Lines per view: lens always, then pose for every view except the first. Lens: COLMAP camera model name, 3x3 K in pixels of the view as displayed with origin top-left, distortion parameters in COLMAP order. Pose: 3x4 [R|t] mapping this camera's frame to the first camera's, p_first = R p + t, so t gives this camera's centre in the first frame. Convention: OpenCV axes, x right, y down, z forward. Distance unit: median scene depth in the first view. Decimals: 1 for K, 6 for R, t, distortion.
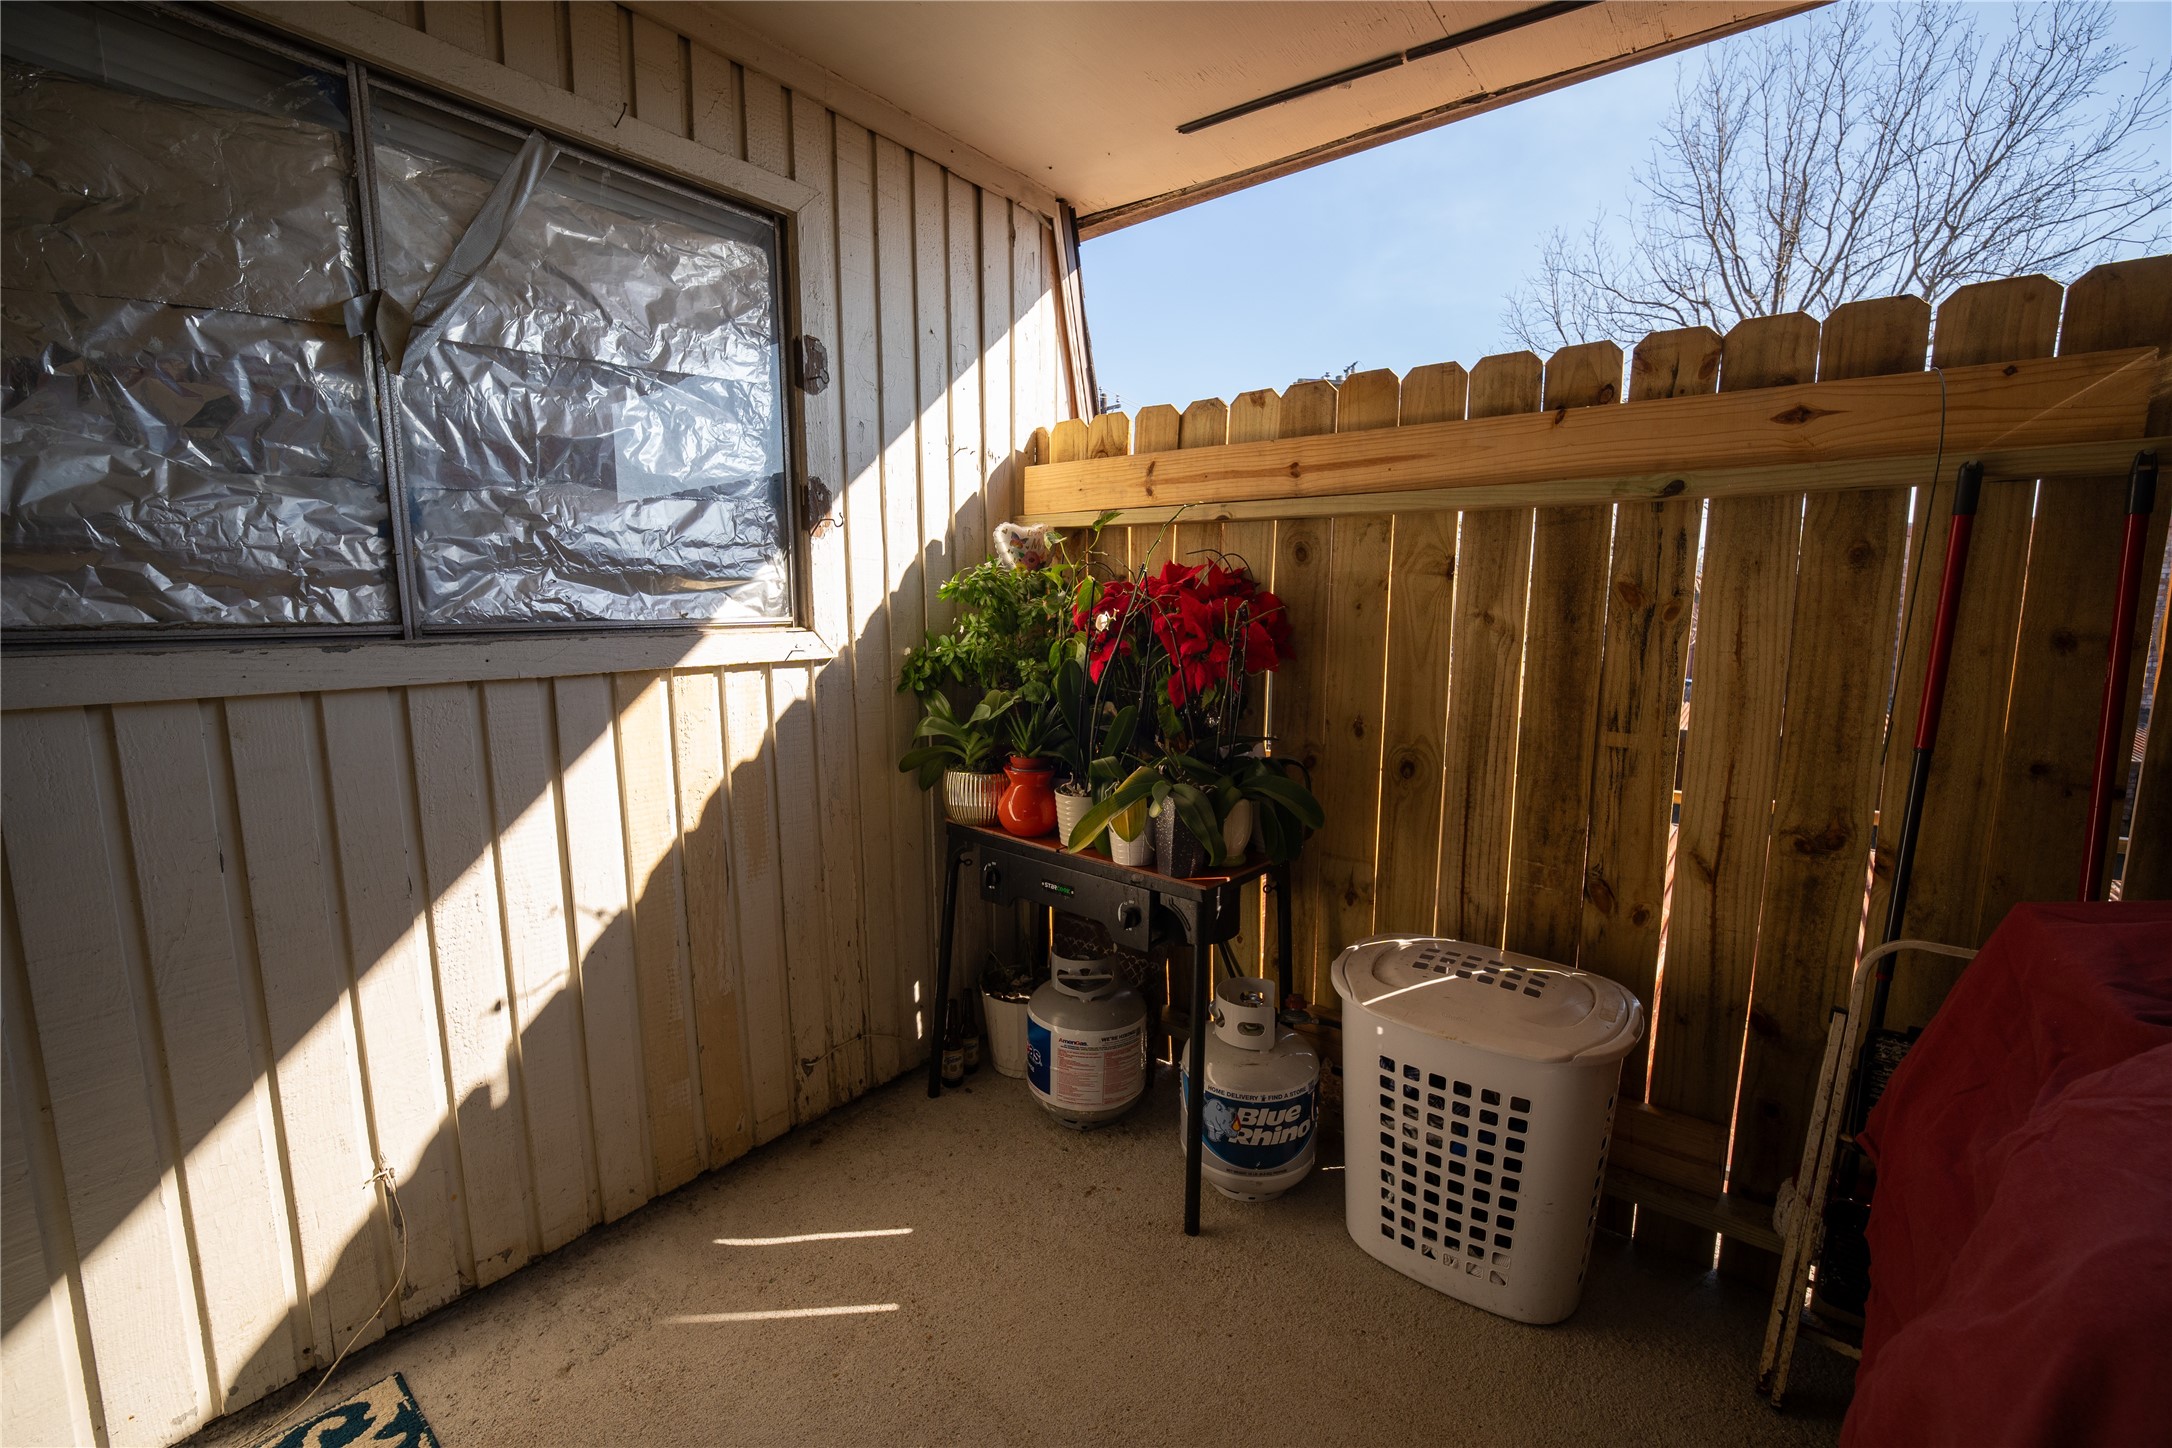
lens RADIAL K [[875.7, 0, 1093.1], [0, 875.7, 728.6], [0, 0, 1]] dist [-0.021700, 0.000044]
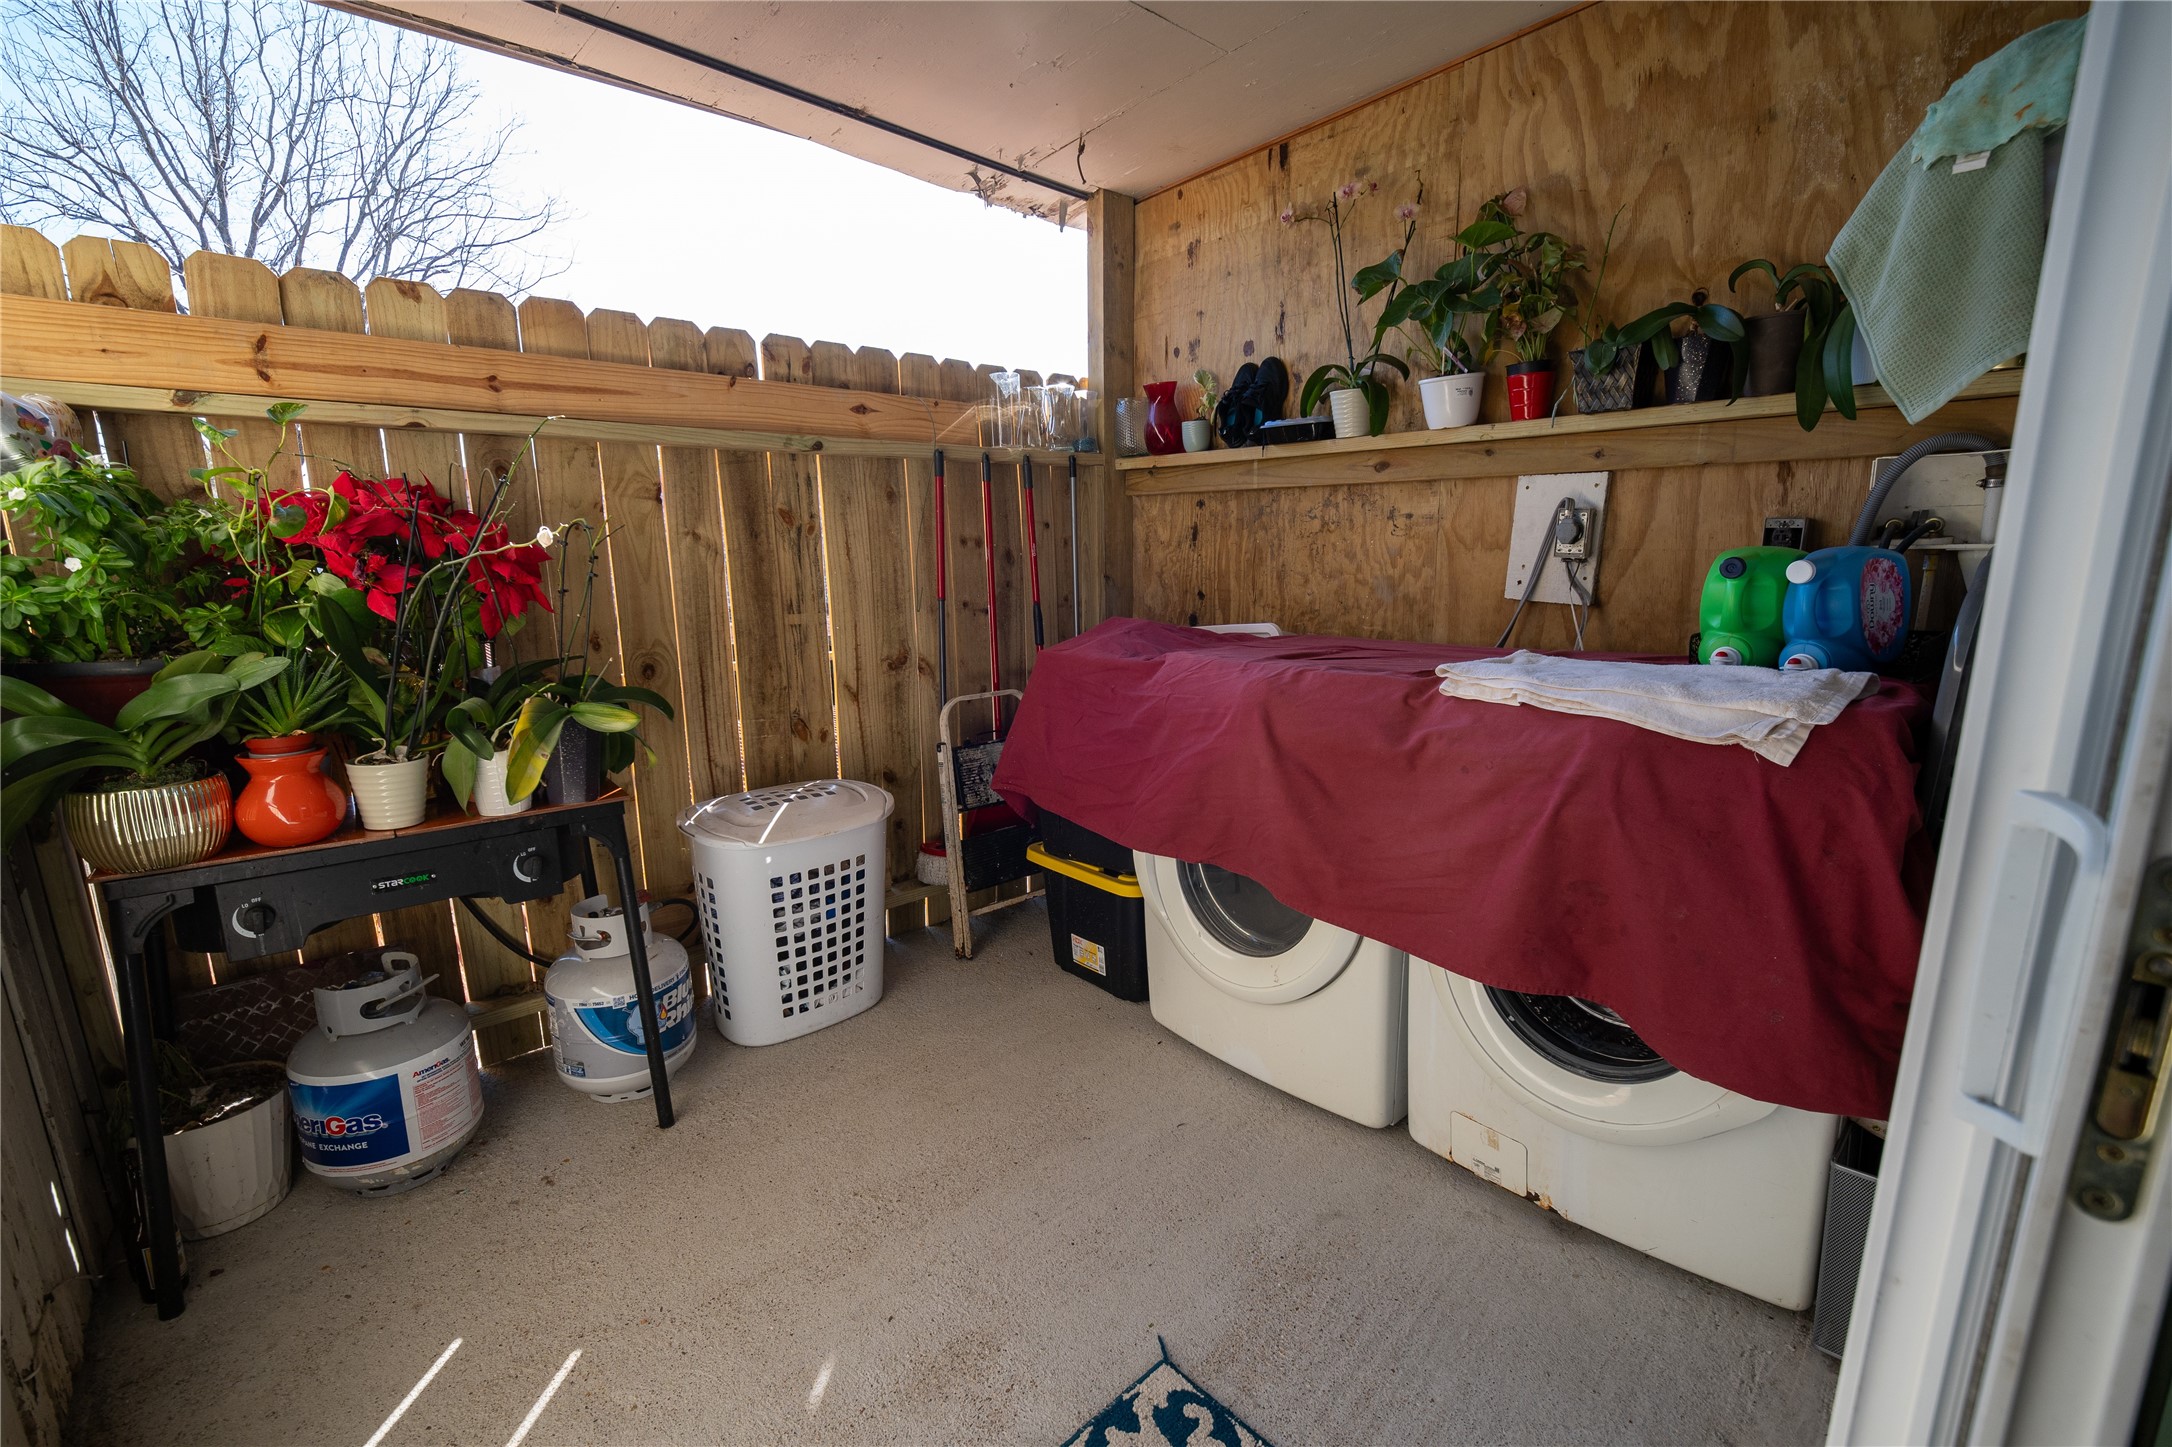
lens RADIAL K [[875.7, 0, 1088.2], [0, 875.7, 713.7], [0, 0, 1]] dist [-0.021700, 0.000044]
pose [[0.186258, -0.197218, 0.962503, -0.714283], [0.146928, 0.974221, 0.171187, -0.010999], [-0.971453, 0.109534, 0.210433, 0.233910]]
